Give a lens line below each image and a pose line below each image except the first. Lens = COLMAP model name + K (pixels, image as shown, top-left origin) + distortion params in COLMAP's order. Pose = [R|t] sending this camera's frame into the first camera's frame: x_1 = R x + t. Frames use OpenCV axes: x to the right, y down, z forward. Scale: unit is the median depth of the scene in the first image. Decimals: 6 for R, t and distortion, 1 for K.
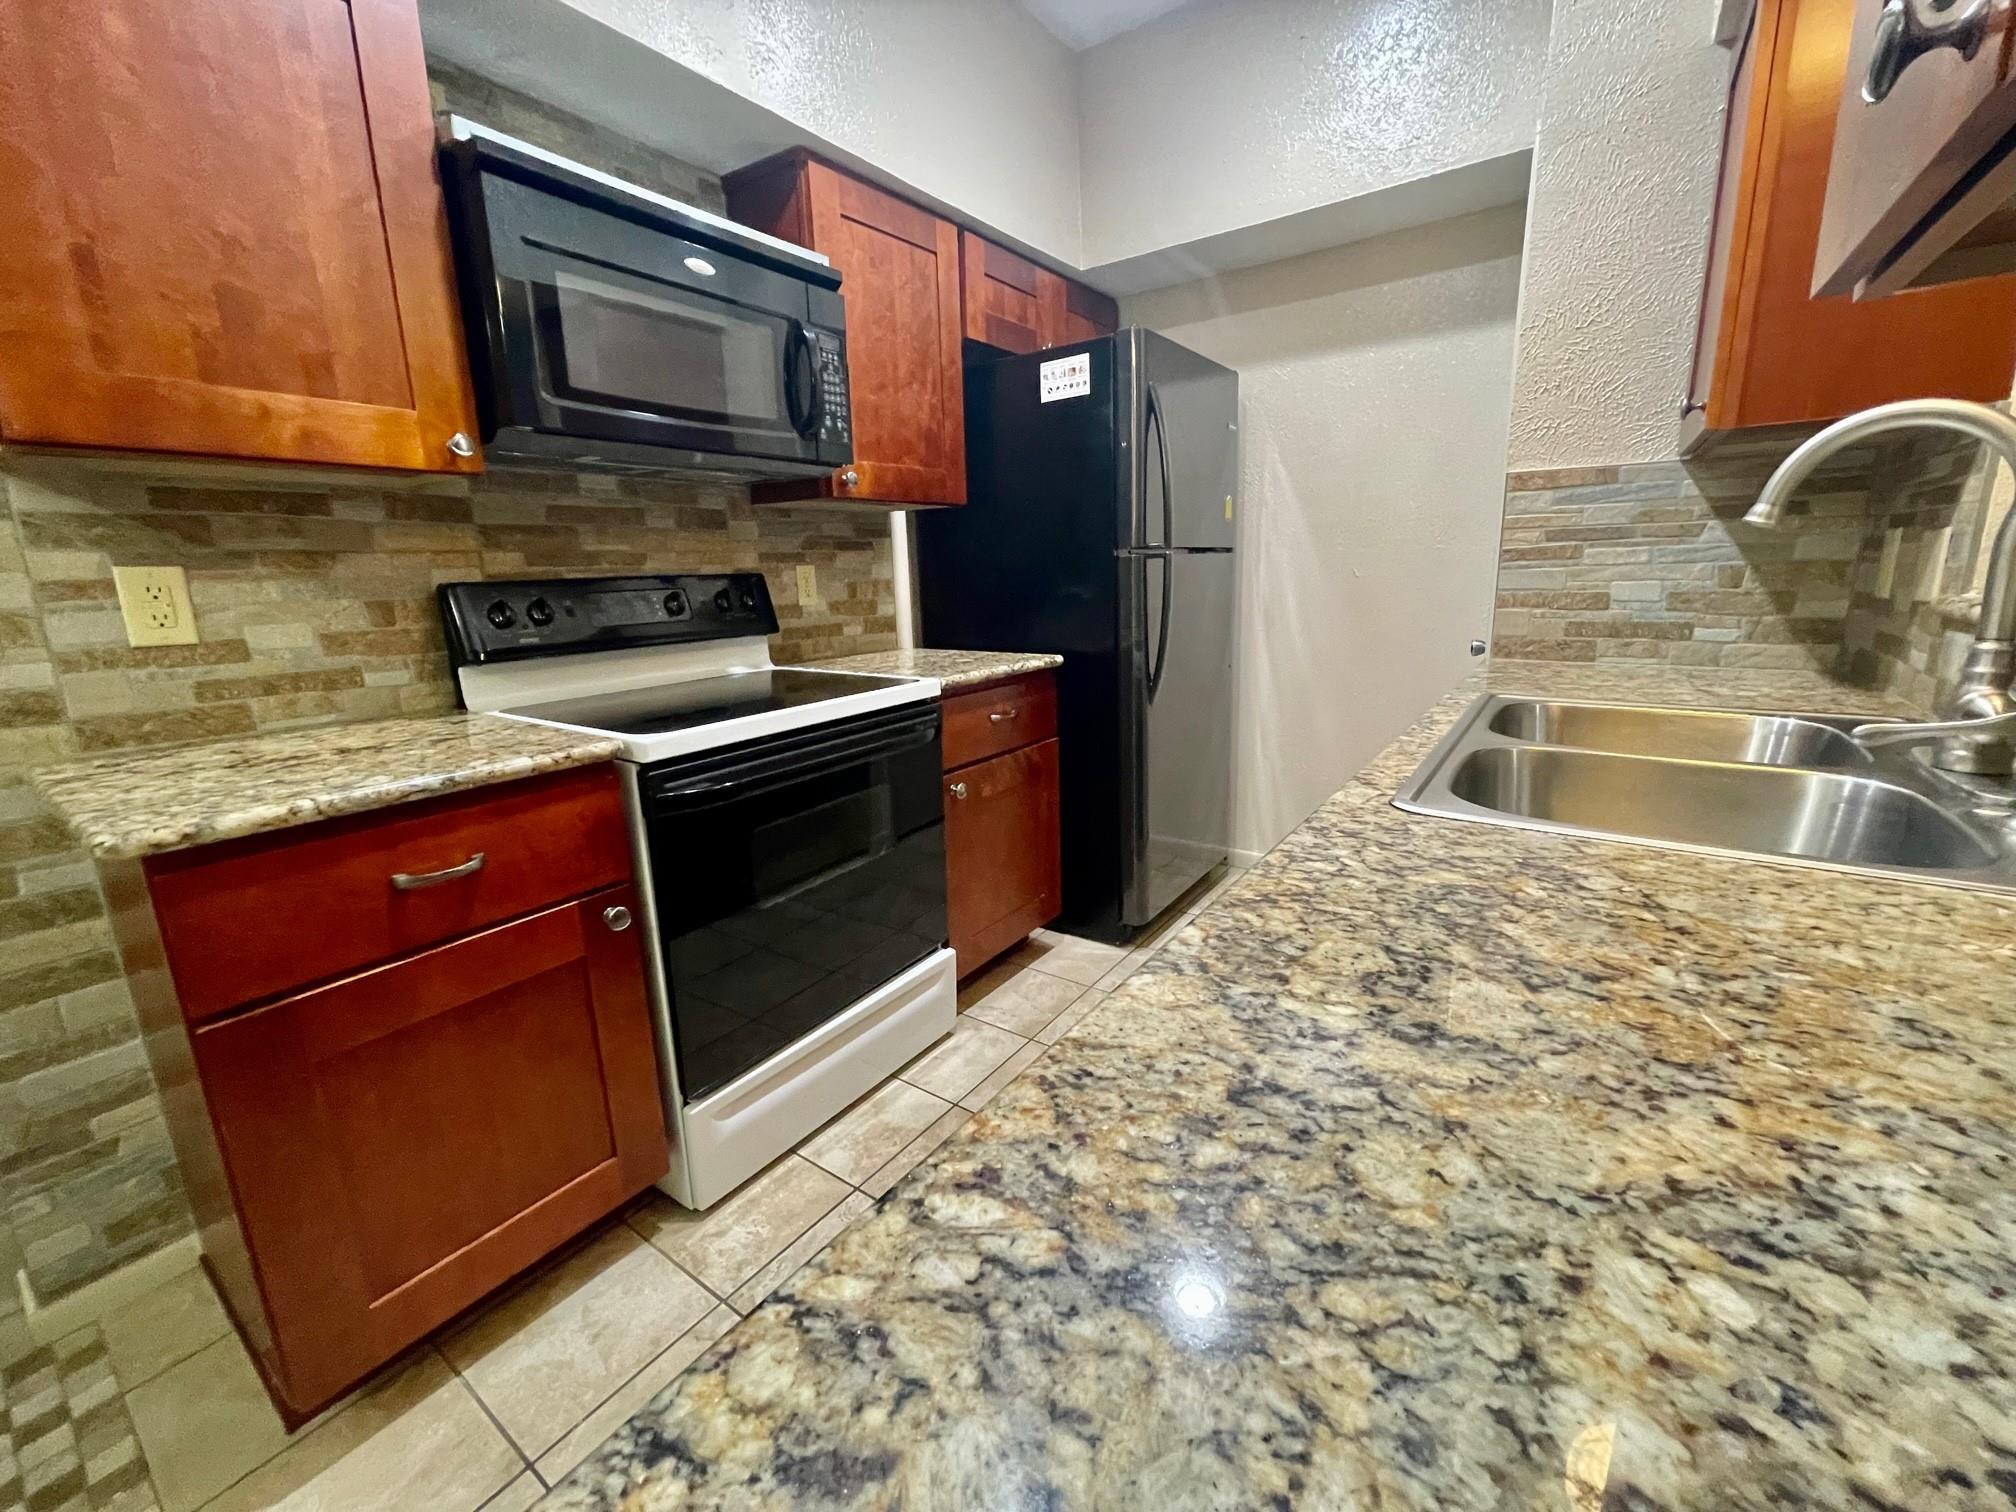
lens RADIAL K [[818.4, 0, 1002.1], [0, 818.4, 756.2], [0, 0, 1]] dist [-0.001750, 0.000325]
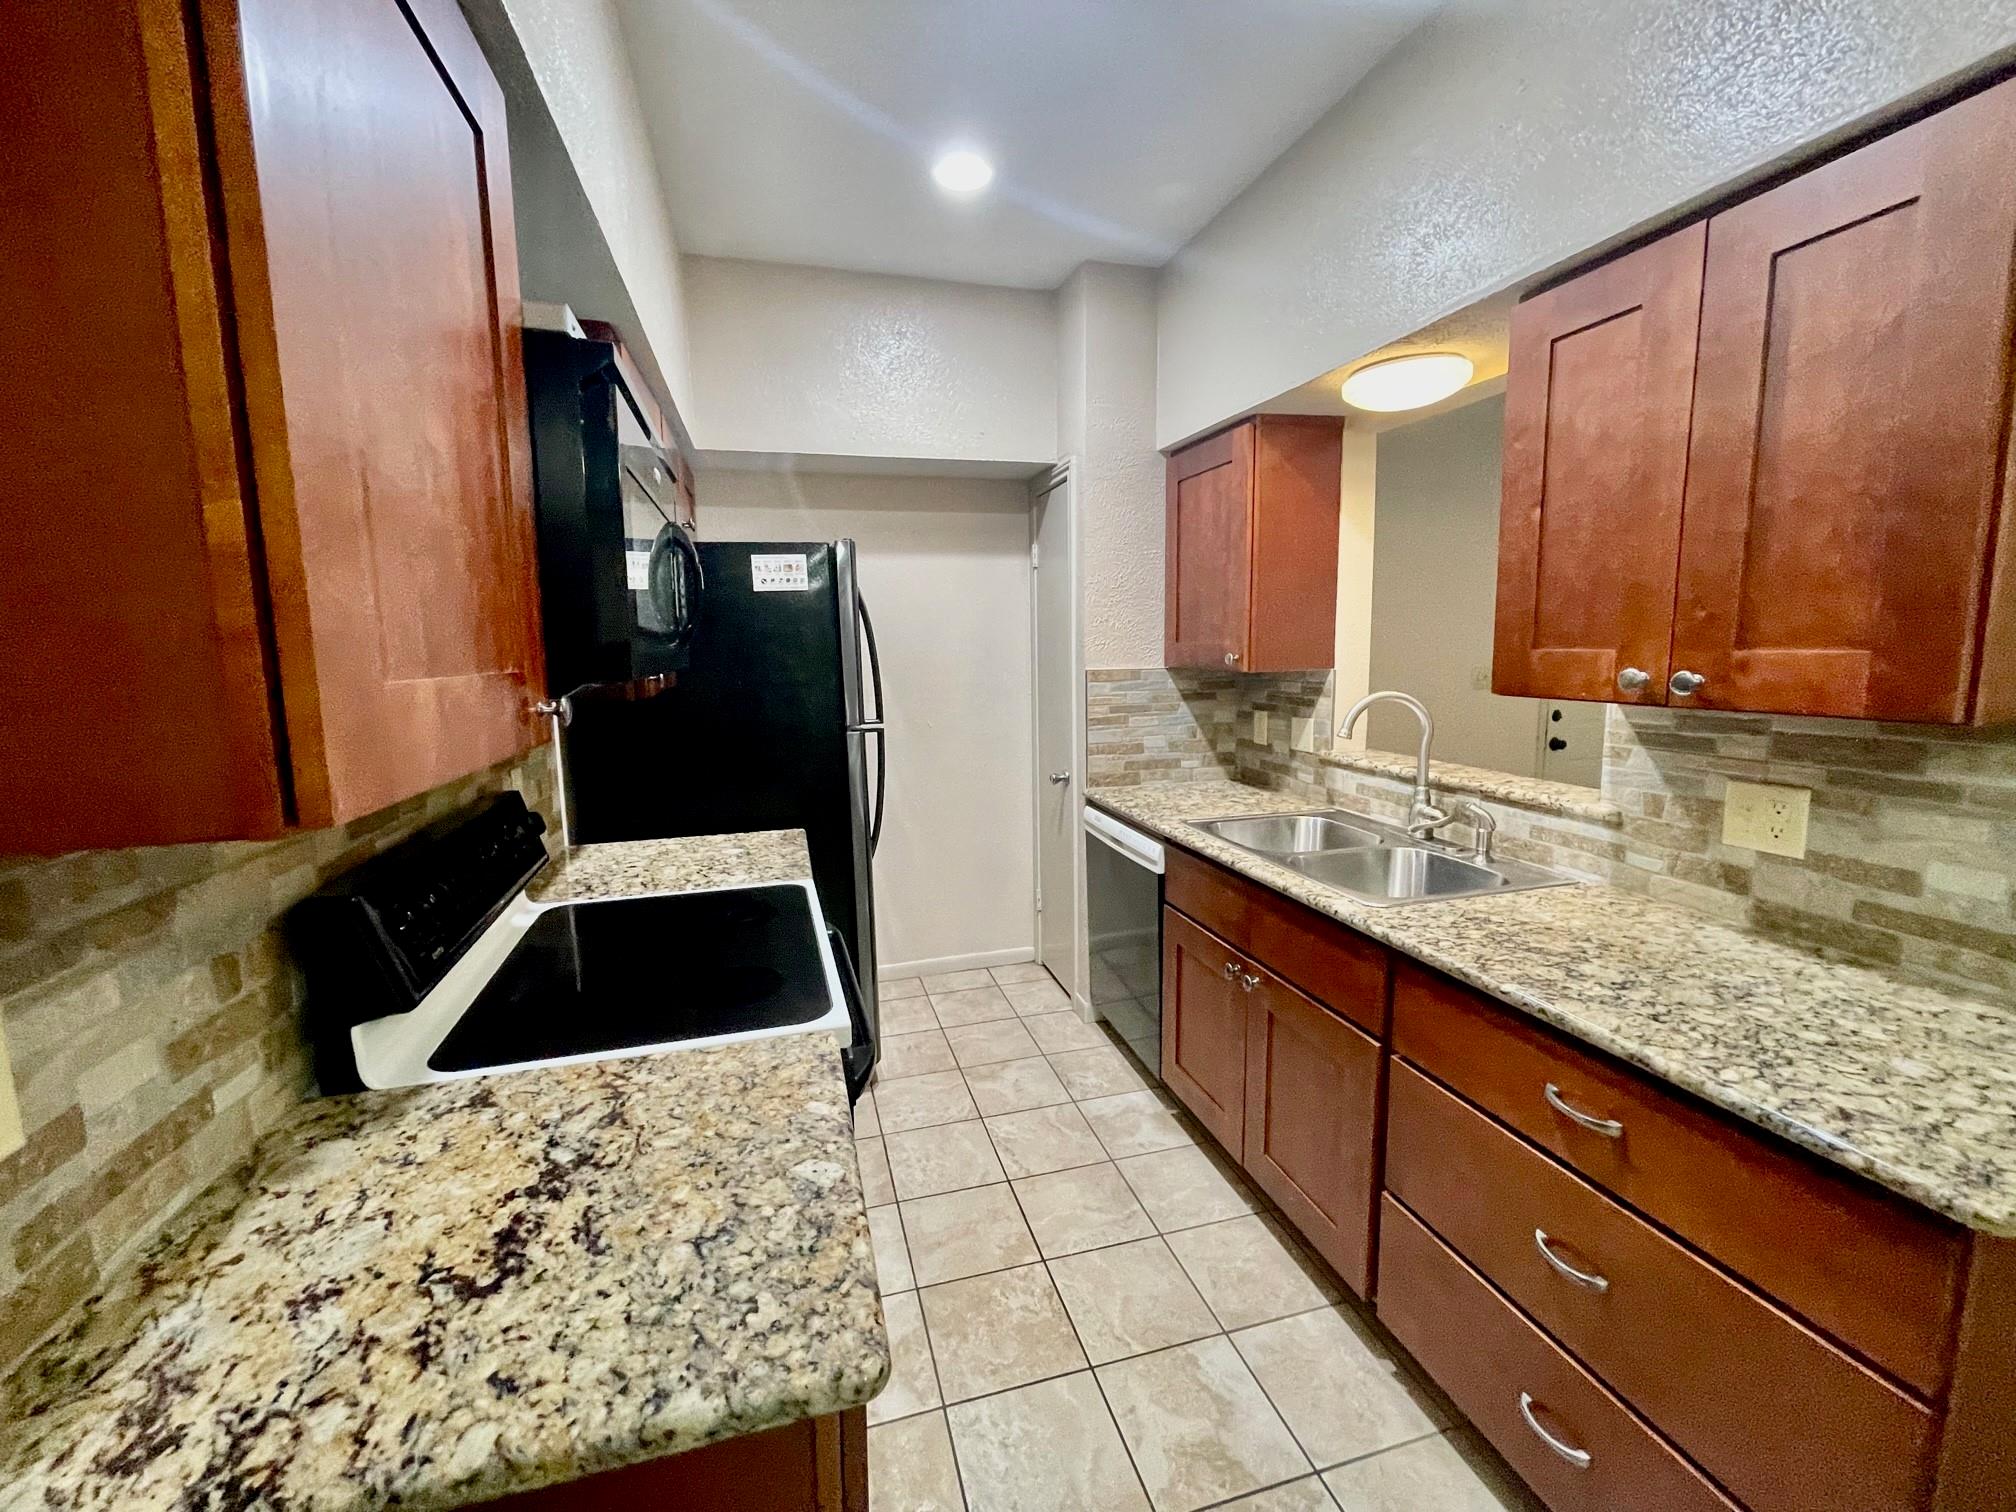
lens RADIAL K [[818.4, 0, 1014.4], [0, 818.4, 754.1], [0, 0, 1]] dist [-0.001750, 0.000325]
pose [[0.618700, -0.089516, 0.780511, -0.888736], [0.174340, 0.984360, -0.025301, -0.227504], [-0.766039, 0.151728, 0.624630, 0.212904]]
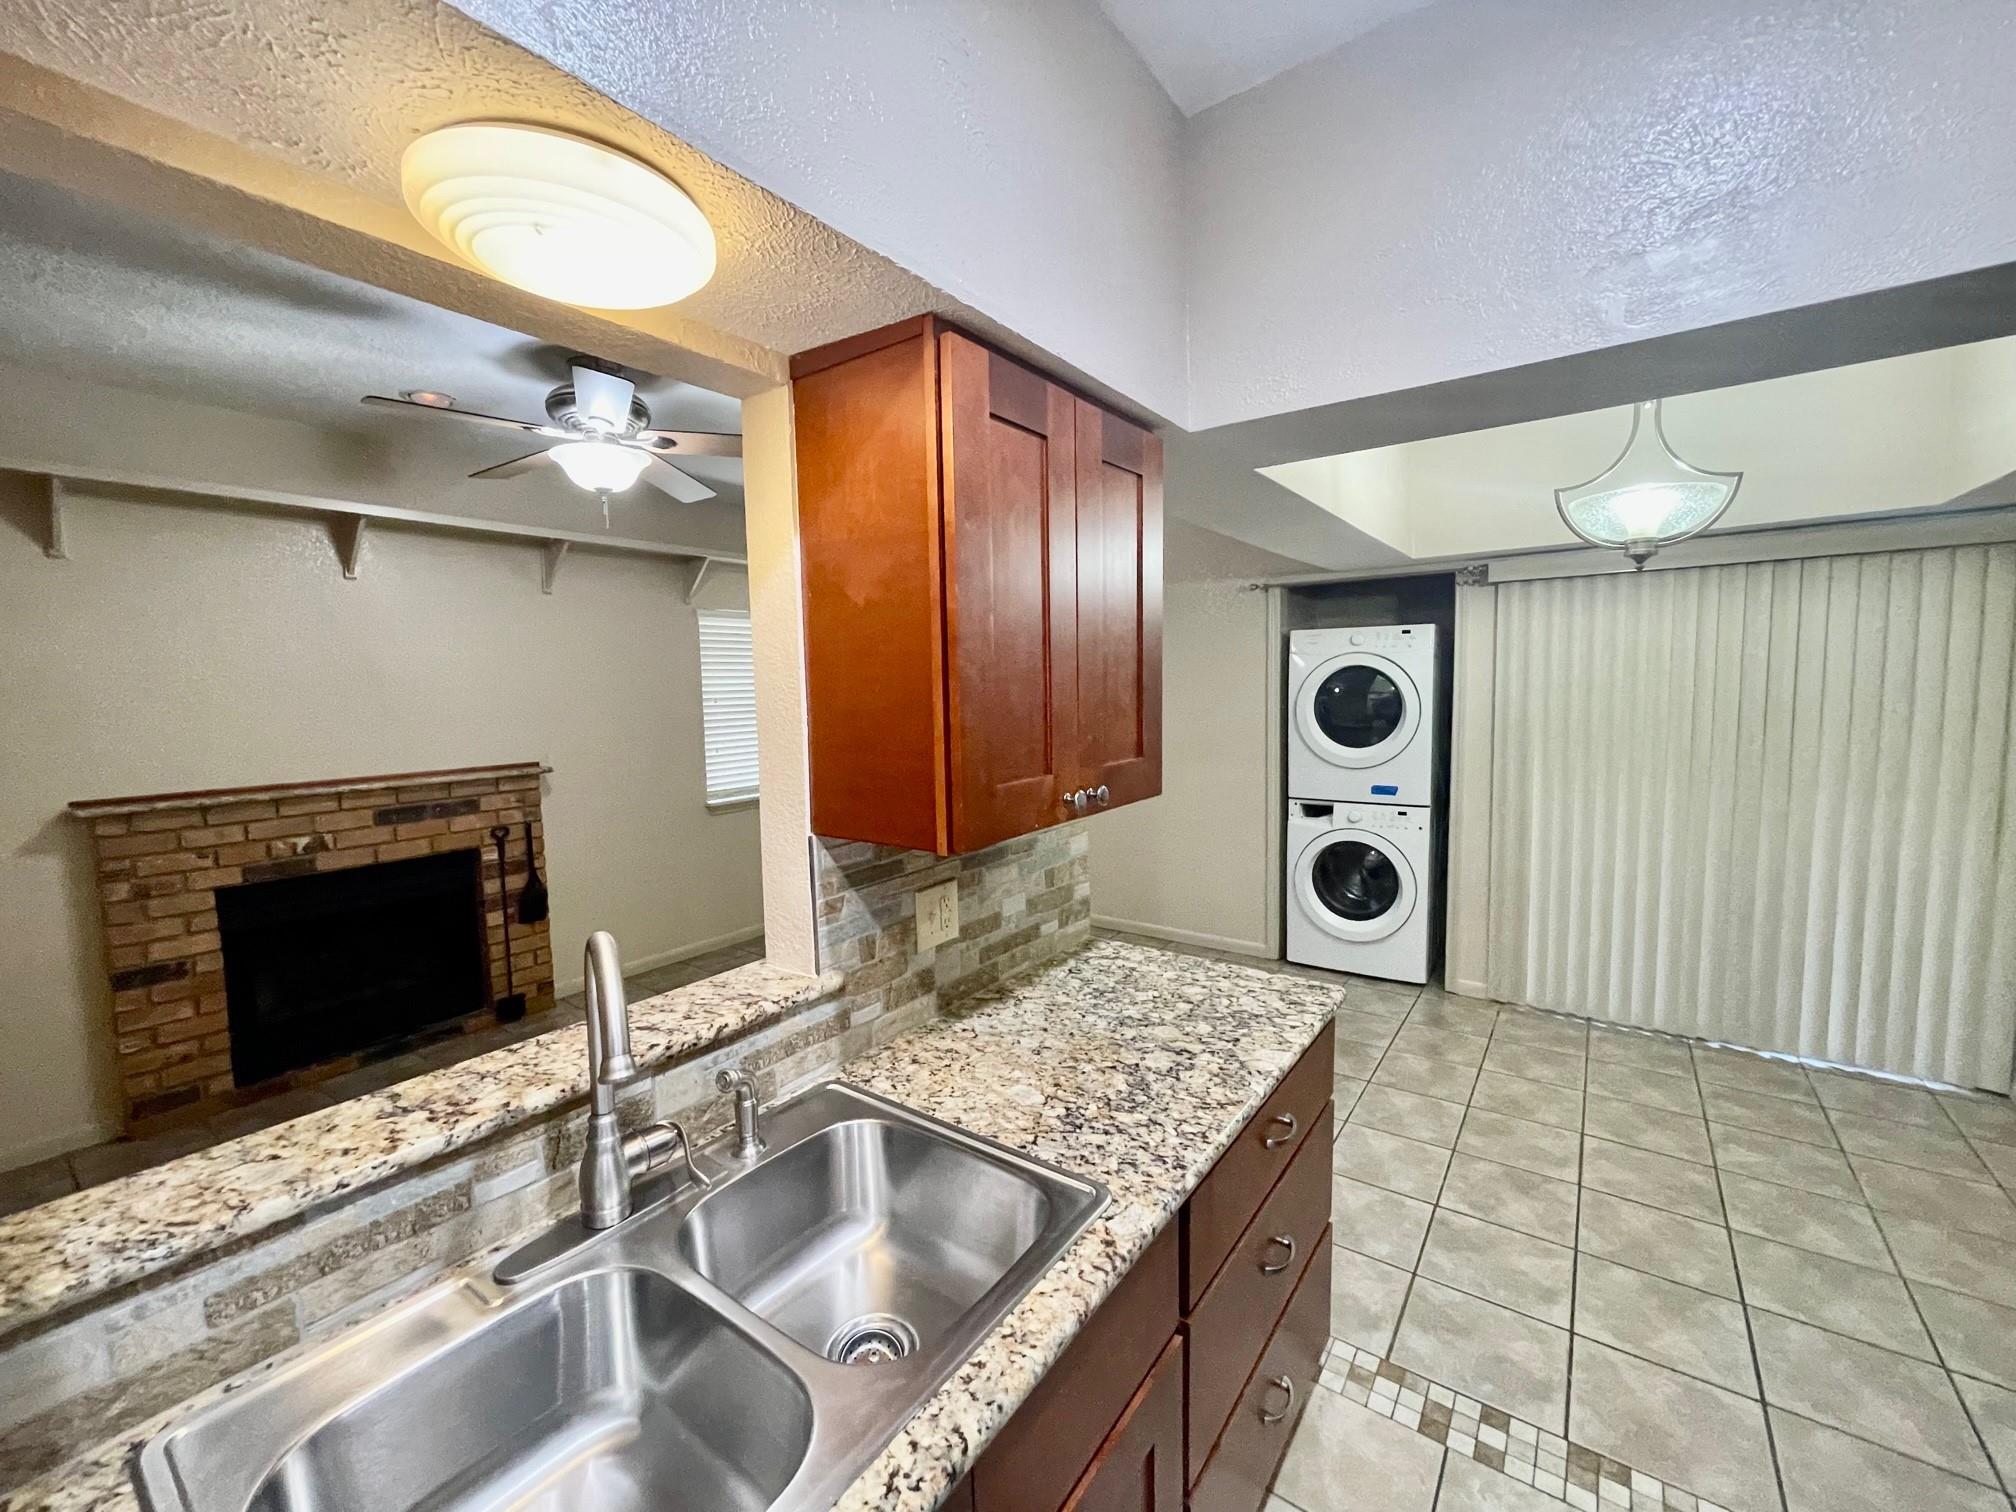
lens RADIAL K [[818.4, 0, 1001.6], [0, 818.4, 751.6], [0, 0, 1]] dist [-0.001750, 0.000325]
pose [[-0.998932, 0.043215, 0.016335, 0.341958], [0.046146, 0.950373, 0.307673, -0.567274], [-0.002228, 0.308098, -0.951352, 1.139496]]
